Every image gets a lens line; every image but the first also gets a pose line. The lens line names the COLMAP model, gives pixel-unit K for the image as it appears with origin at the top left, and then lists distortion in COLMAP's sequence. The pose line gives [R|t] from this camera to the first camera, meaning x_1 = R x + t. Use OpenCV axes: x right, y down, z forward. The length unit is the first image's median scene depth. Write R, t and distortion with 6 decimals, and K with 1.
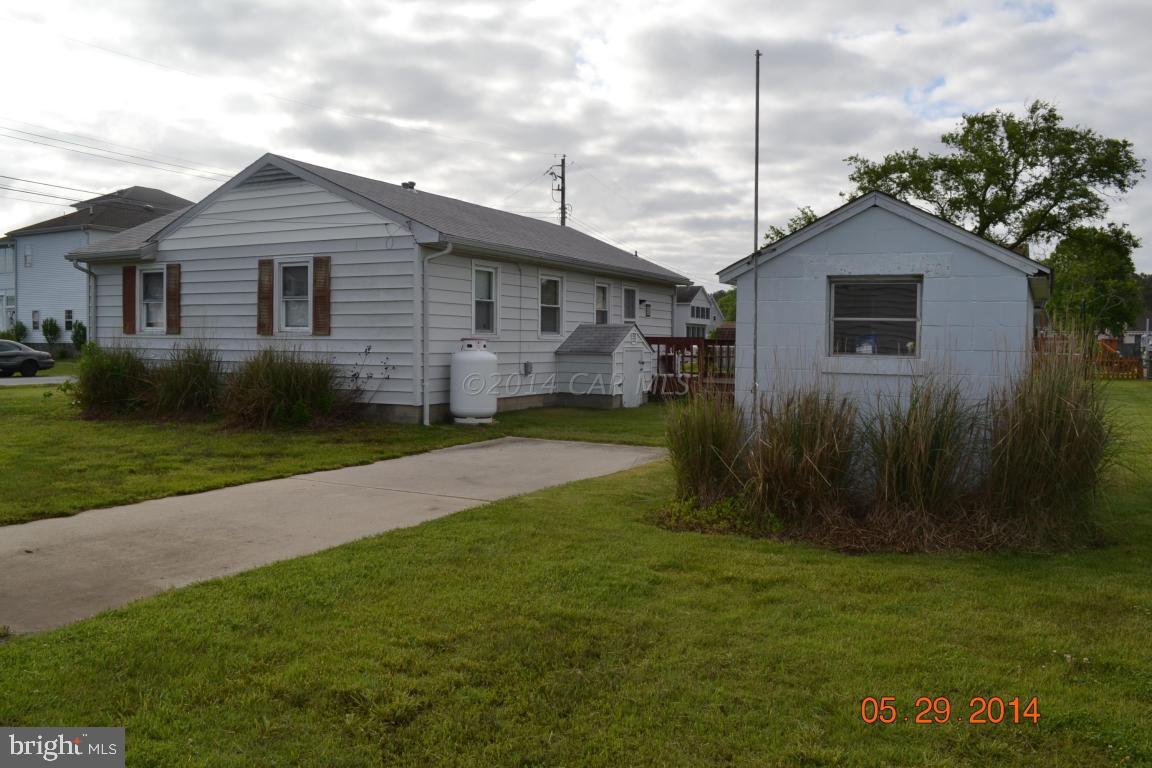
lens RADIAL K [[926.4, 0, 576.0], [0, 926.4, 384.0], [0, 0, 1]] dist [-0.080496, 0.005513]
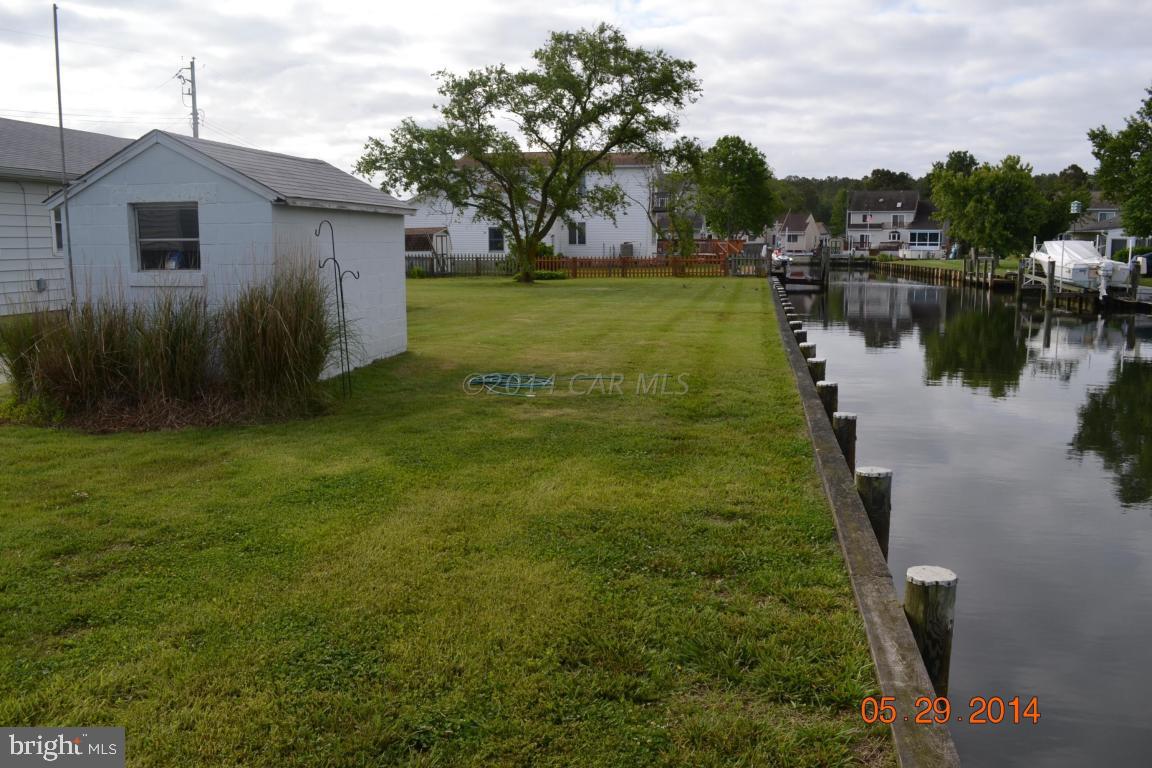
lens RADIAL K [[926.4, 0, 576.0], [0, 926.4, 384.0], [0, 0, 1]] dist [-0.080496, 0.005513]
pose [[0.954688, -0.056961, 0.292107, 0.127645], [0.026862, 0.993999, 0.106040, 0.001141], [-0.296395, -0.093388, 0.950489, -0.077703]]
